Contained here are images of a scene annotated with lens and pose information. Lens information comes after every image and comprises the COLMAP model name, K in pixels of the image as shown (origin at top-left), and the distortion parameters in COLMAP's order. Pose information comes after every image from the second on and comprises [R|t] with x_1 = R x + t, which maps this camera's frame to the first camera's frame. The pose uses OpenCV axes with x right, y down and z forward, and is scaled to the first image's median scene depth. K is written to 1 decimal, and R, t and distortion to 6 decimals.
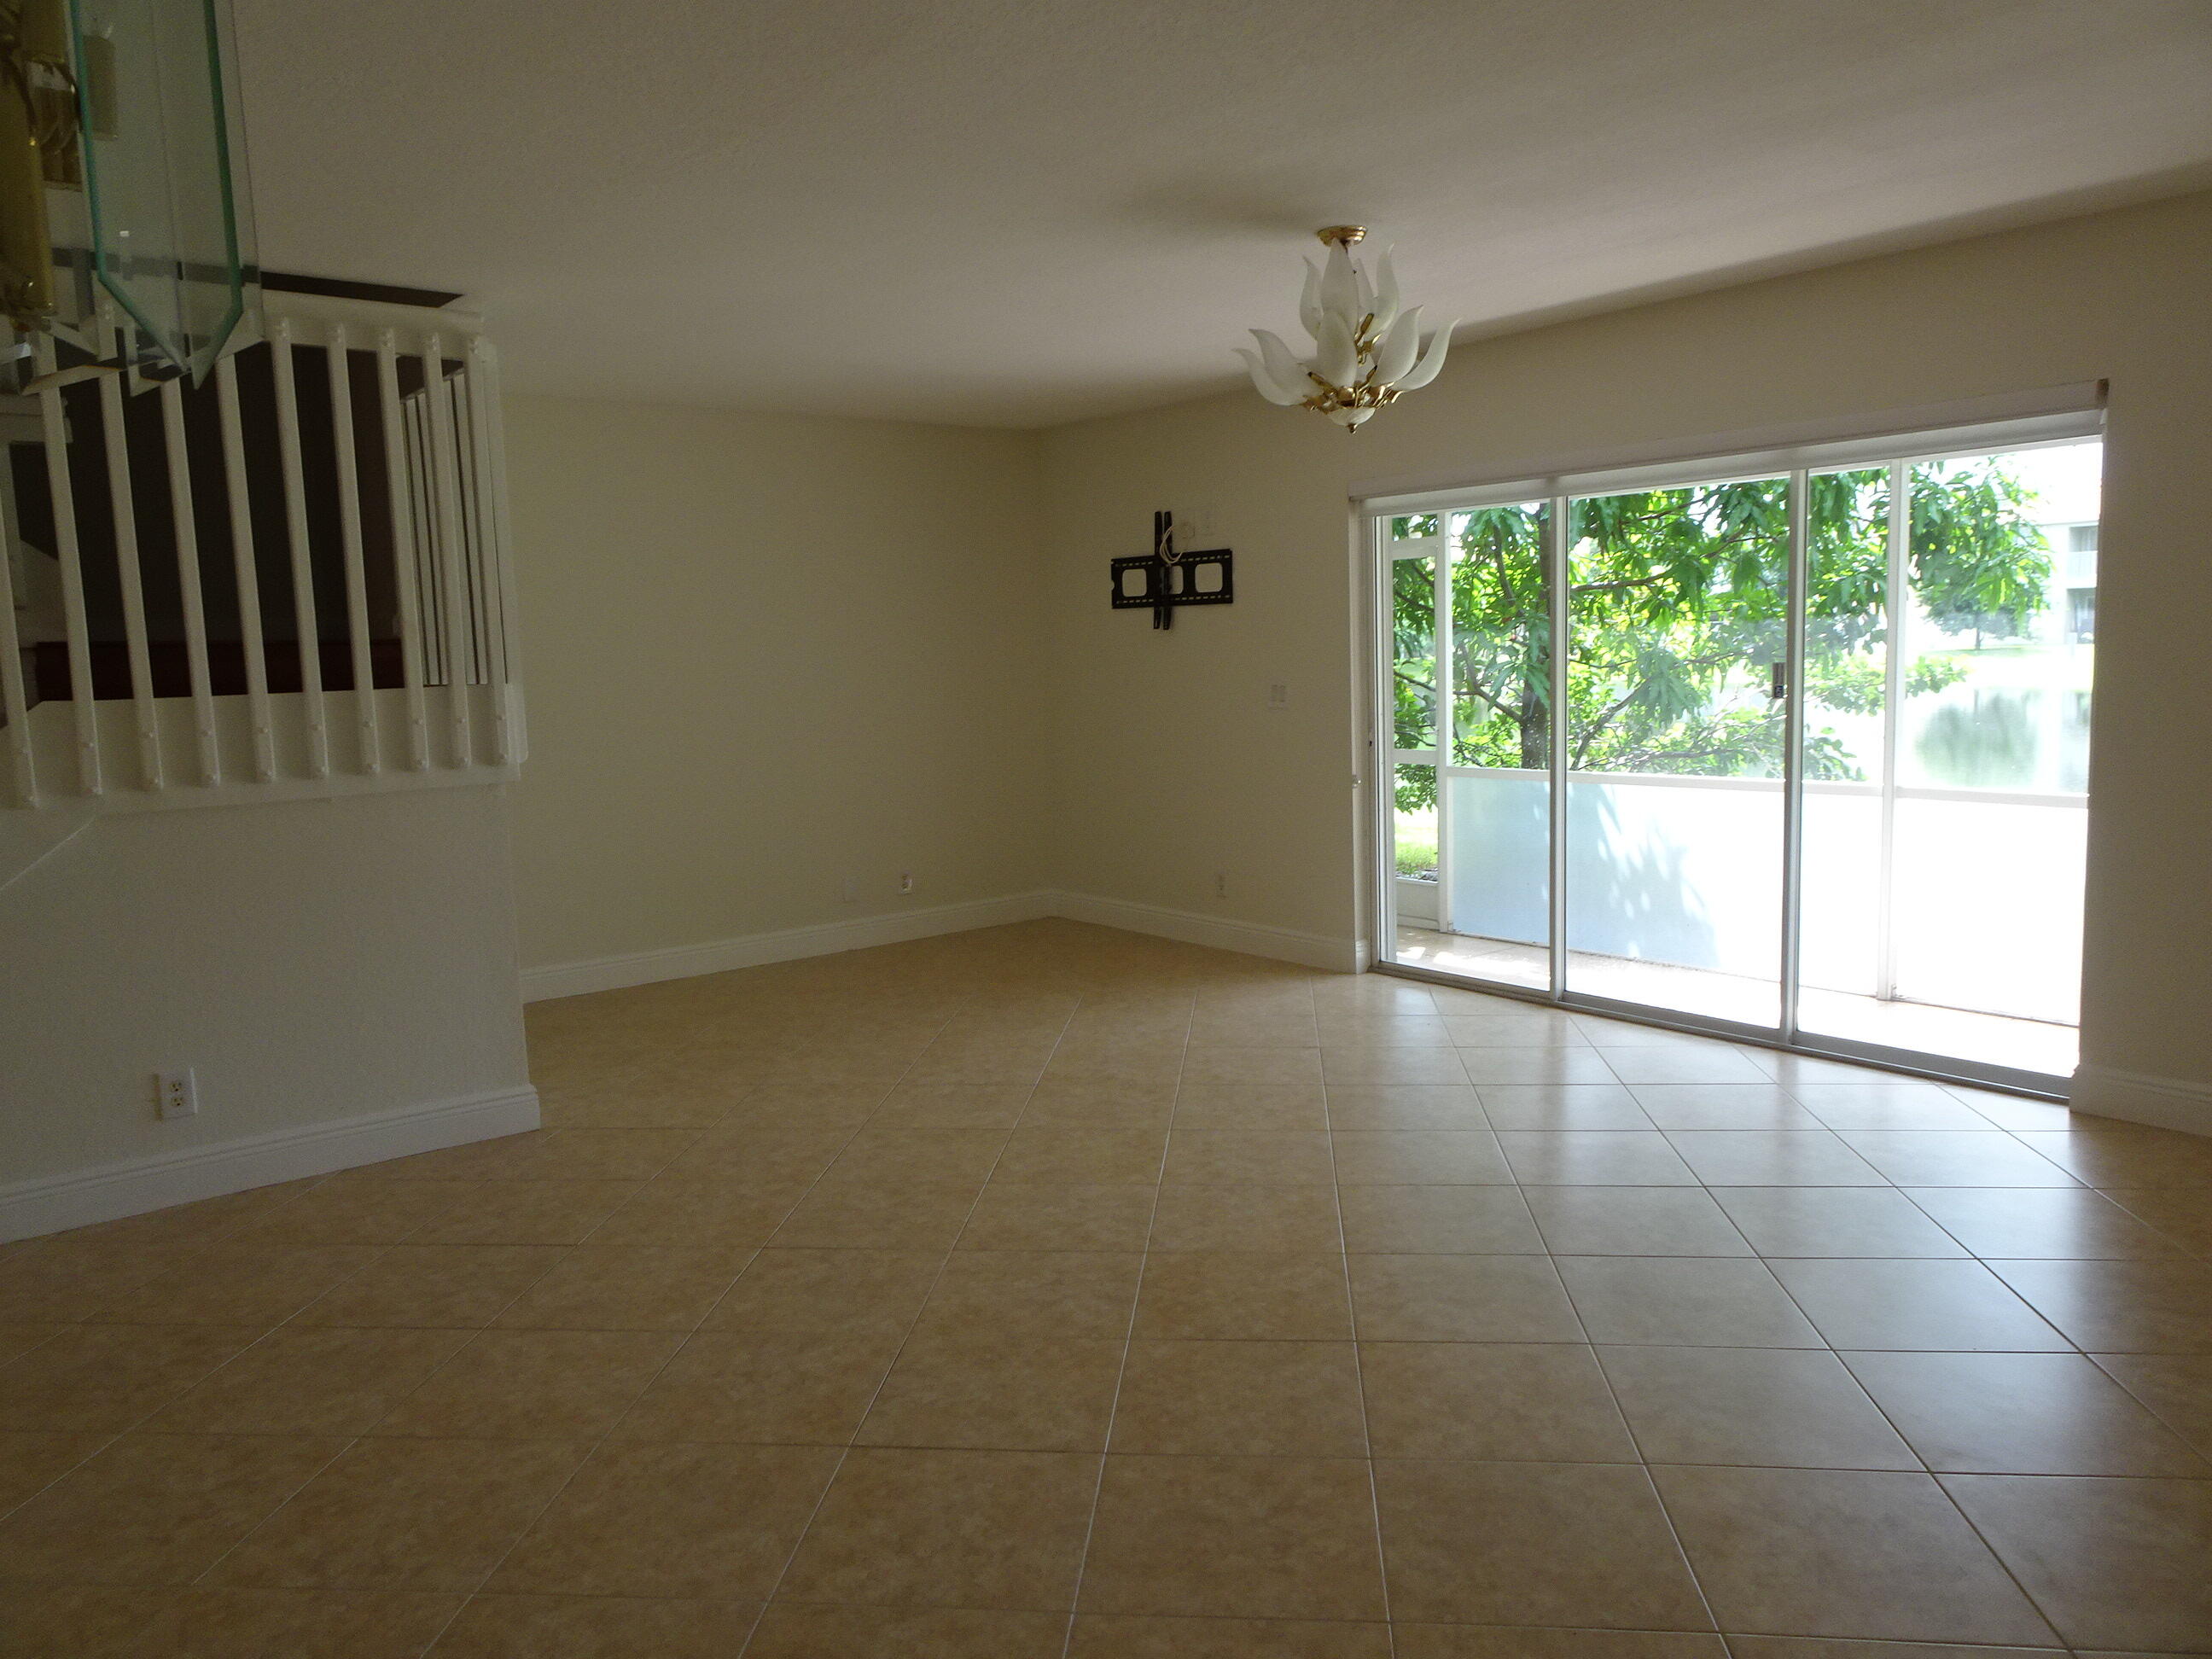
lens RADIAL K [[1601.8, 0, 1106.0], [0, 1601.8, 829.5], [0, 0, 1]] dist [0.019100, -0.002678]
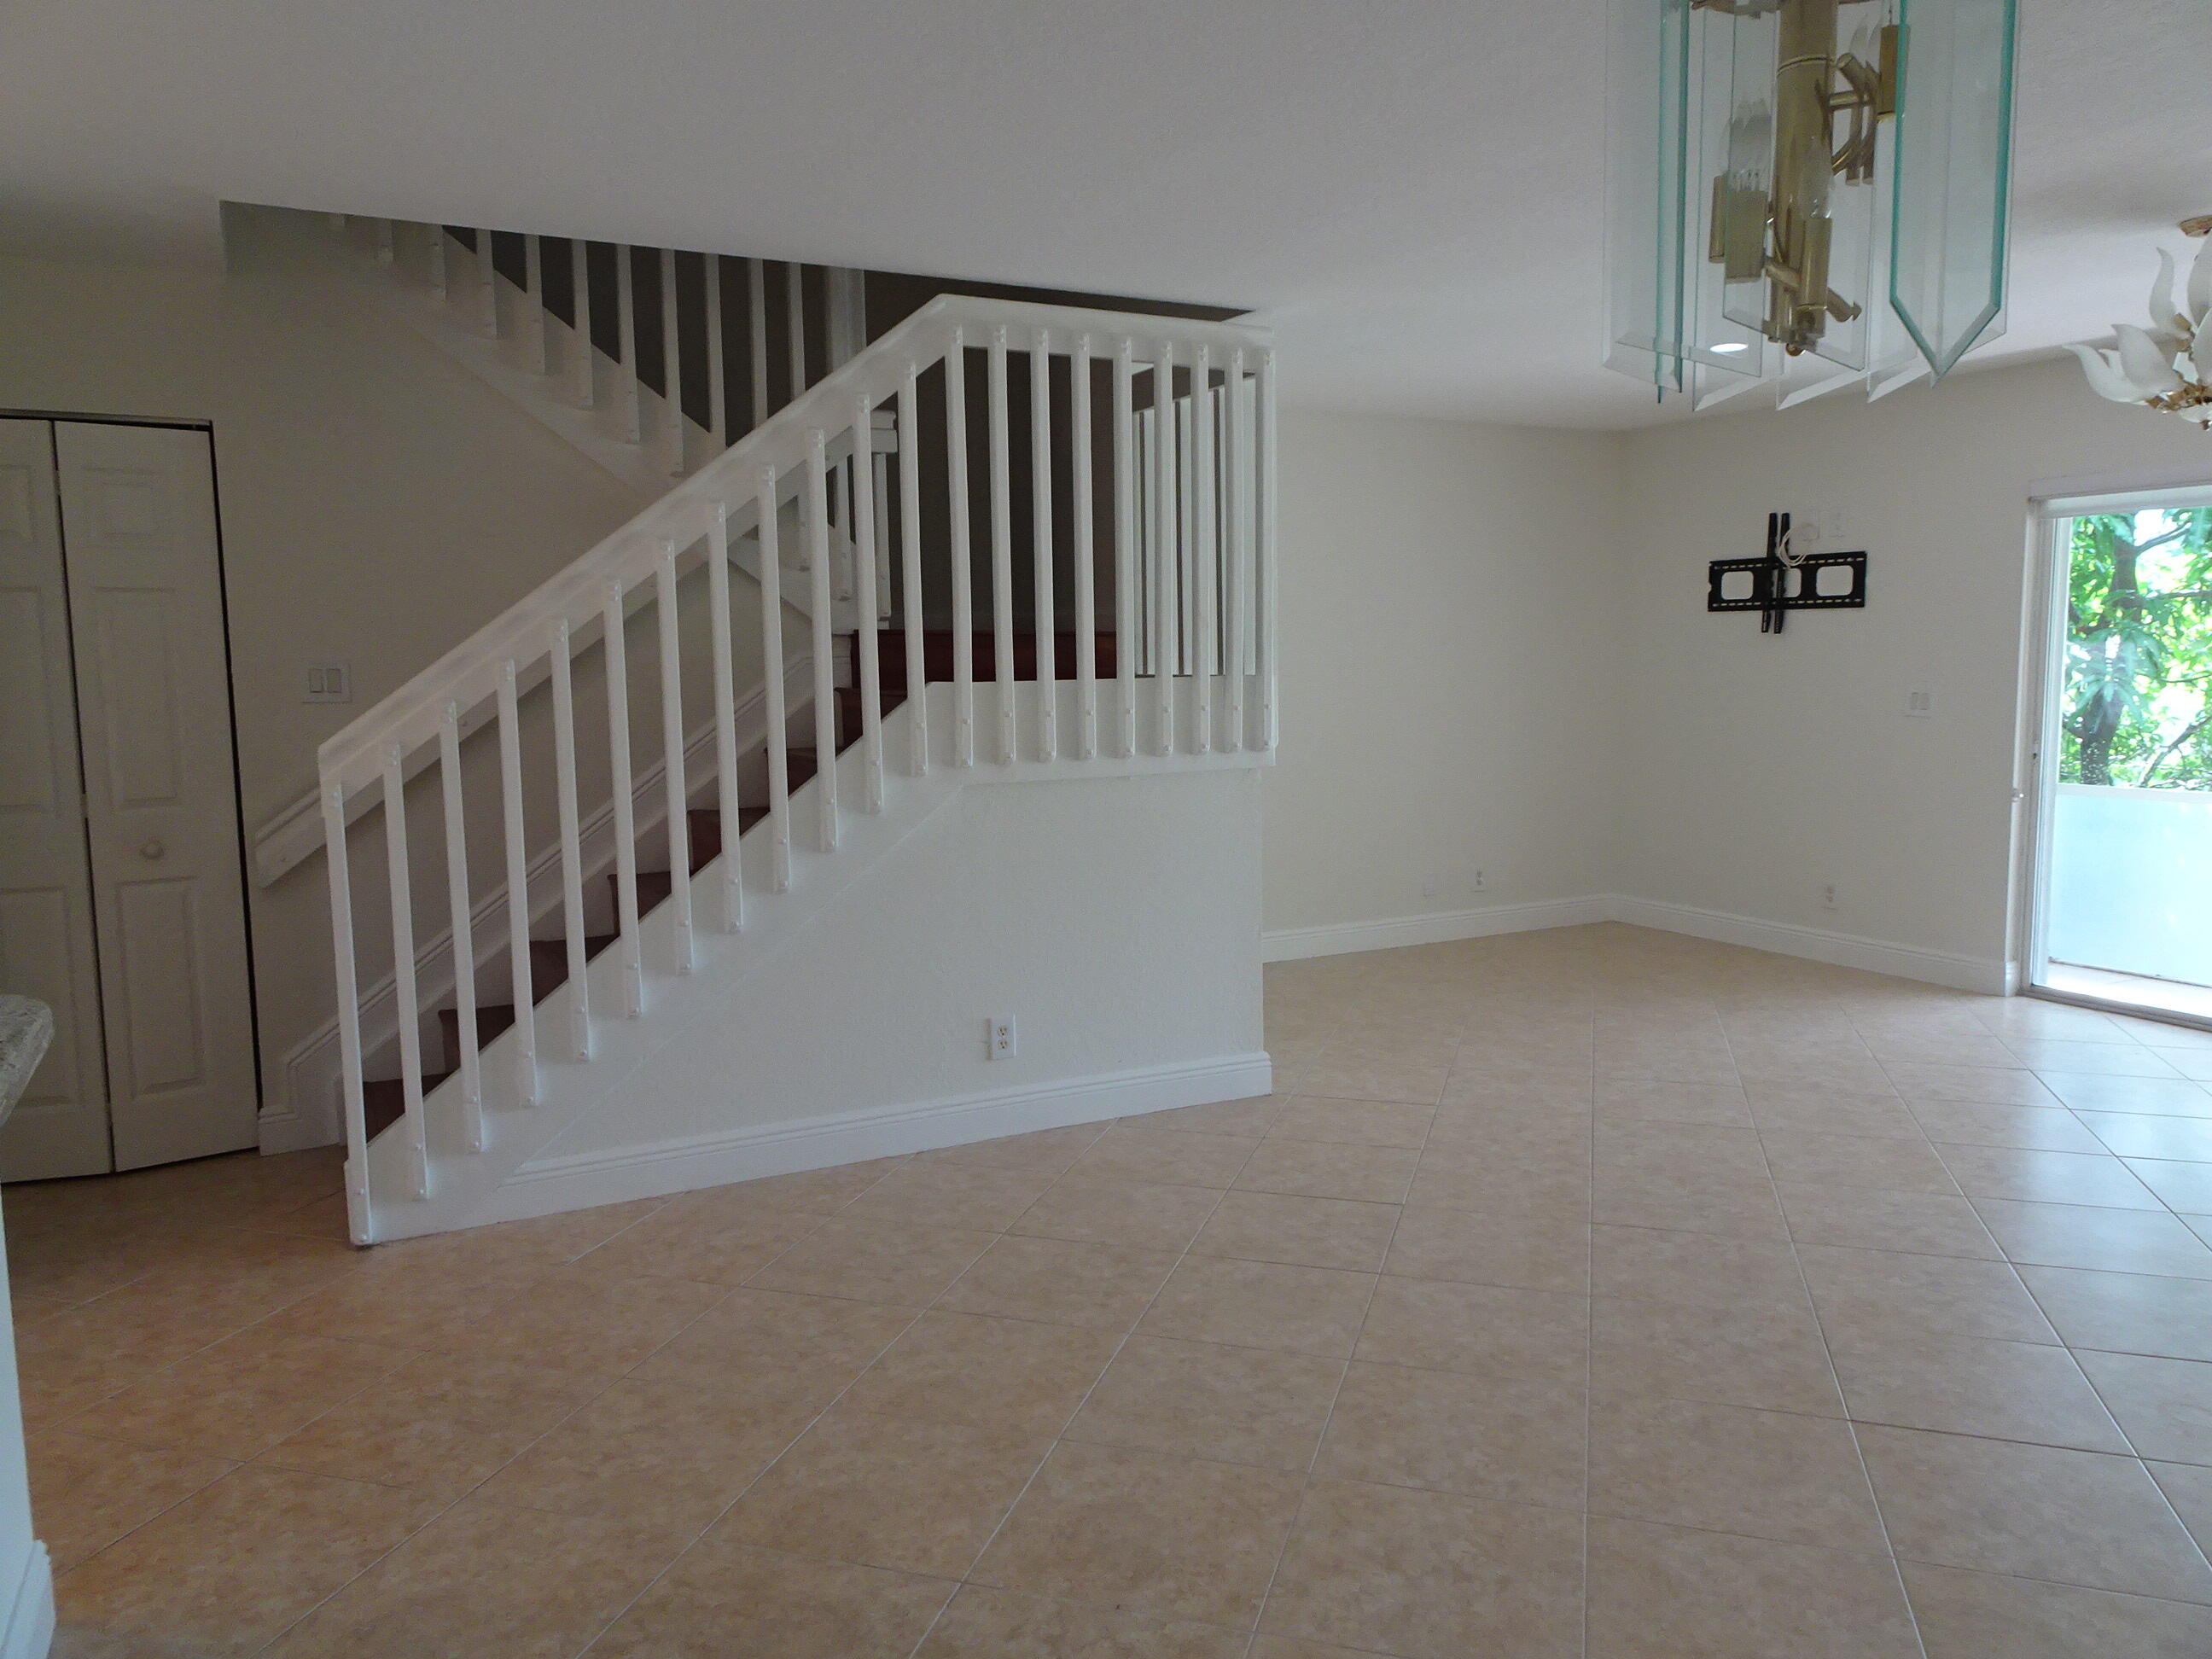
lens RADIAL K [[1601.8, 0, 1106.0], [0, 1601.8, 829.5], [0, 0, 1]] dist [0.019100, -0.002678]
pose [[0.980993, 0.039586, -0.189960, -0.205229], [-0.039800, 0.999204, 0.002690, 0.010078], [0.189915, 0.004922, 0.981788, -0.048568]]
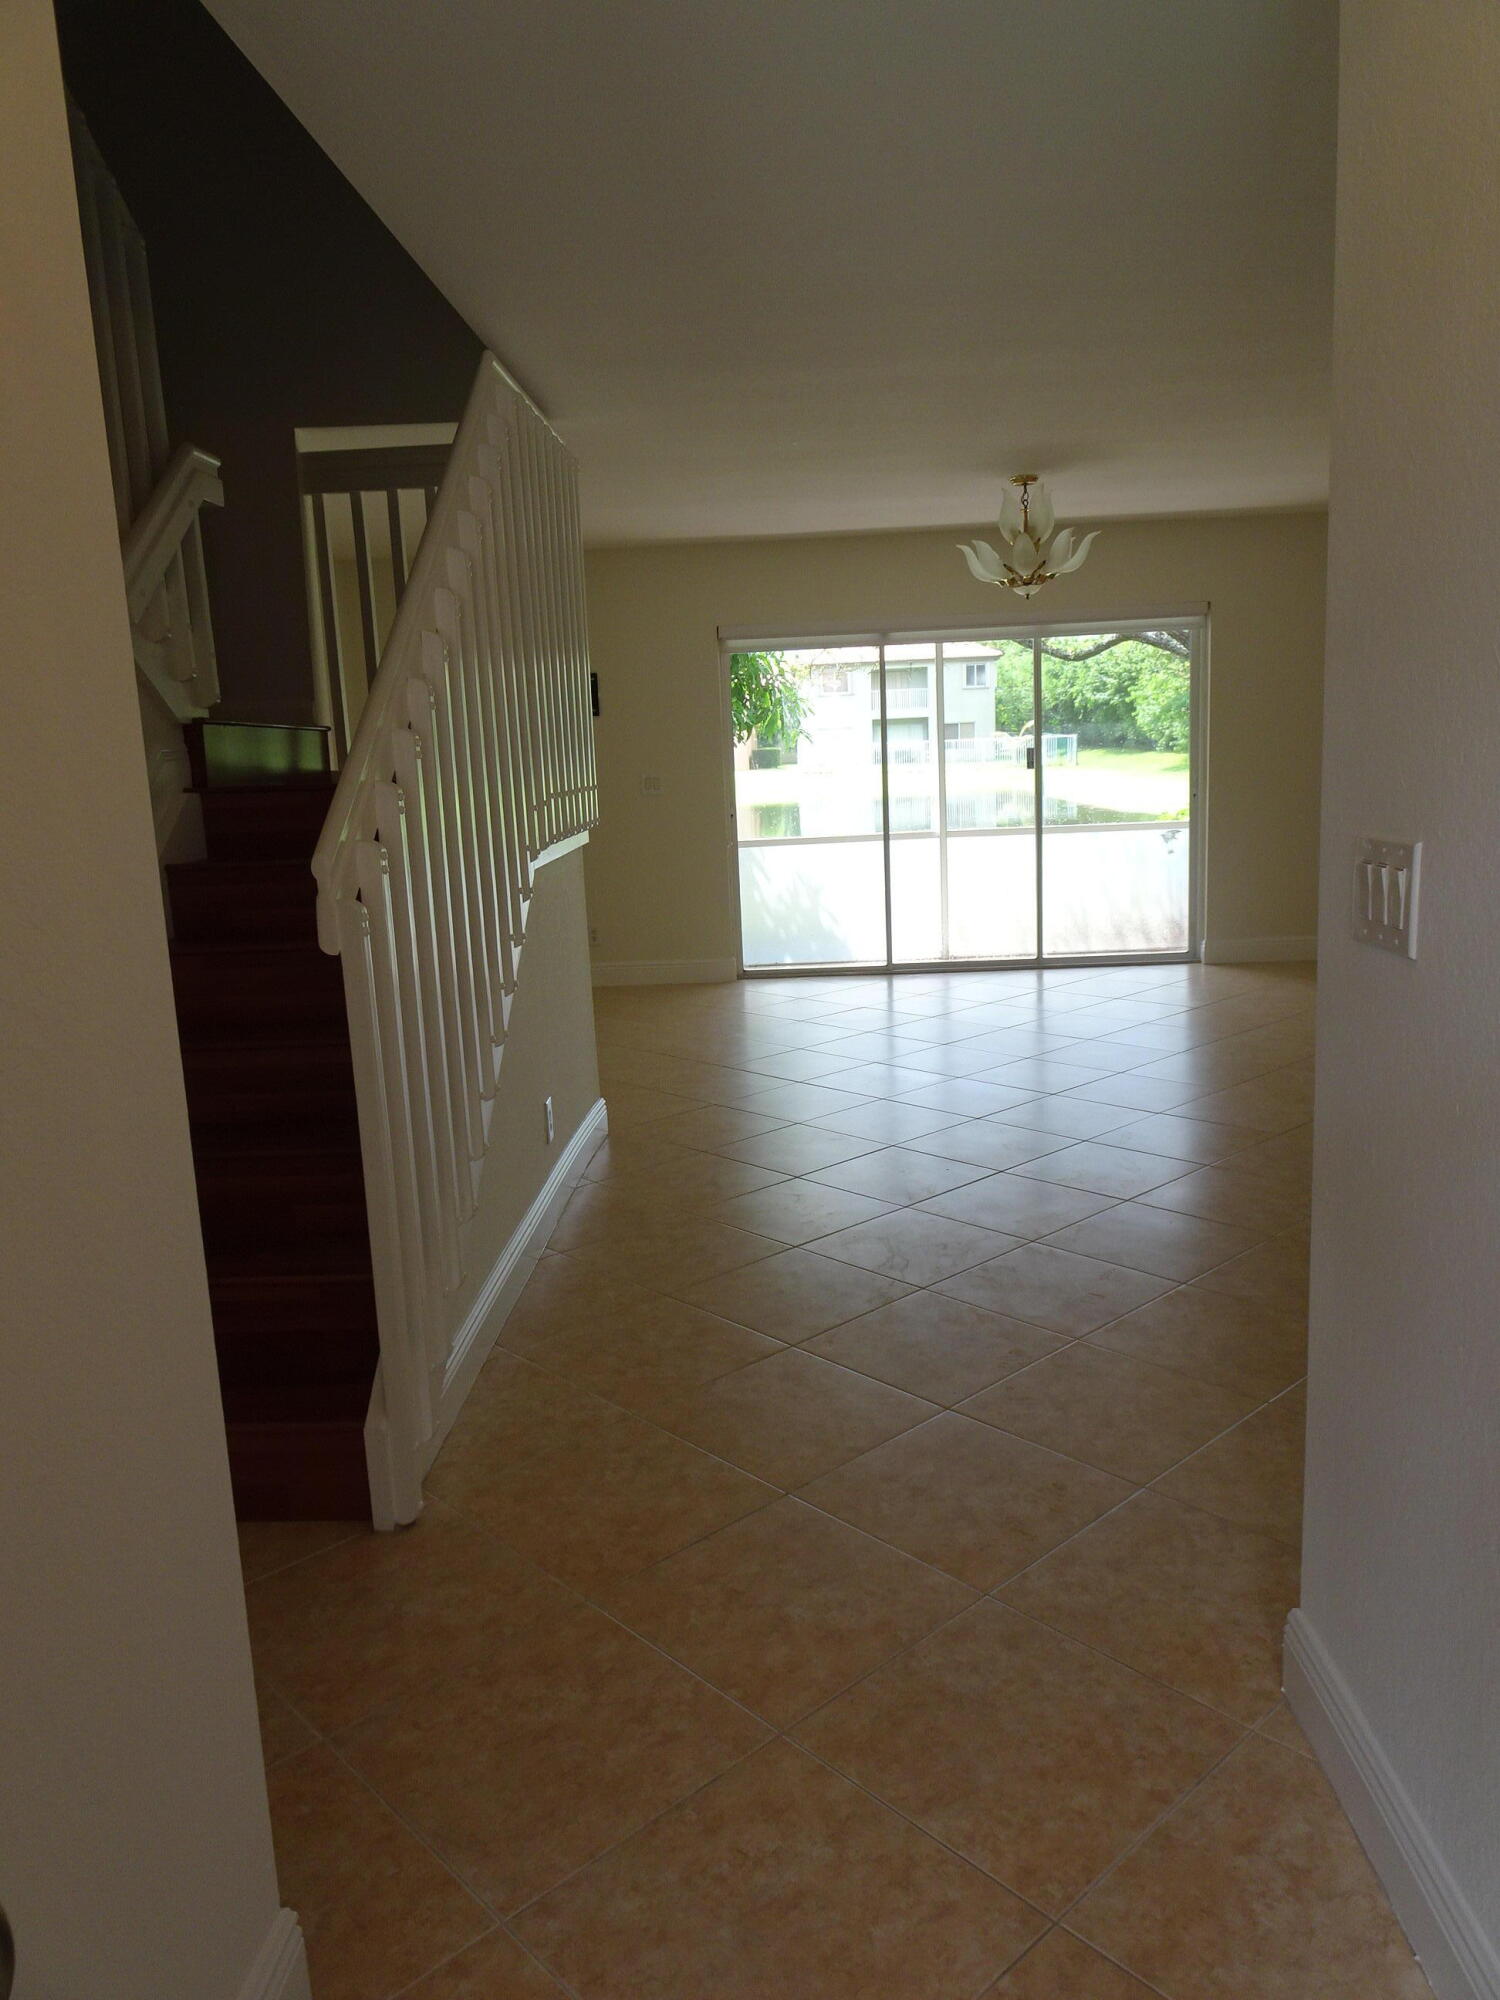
lens RADIAL K [[1448.3, 0, 750.0], [0, 1448.3, 1000.0], [0, 0, 1]] dist [0.019100, -0.002678]
pose [[0.661328, -0.130637, 0.738633, -0.834191], [0.113470, 0.990808, 0.073642, 0.014734], [-0.741464, 0.035111, 0.670073, 0.149164]]
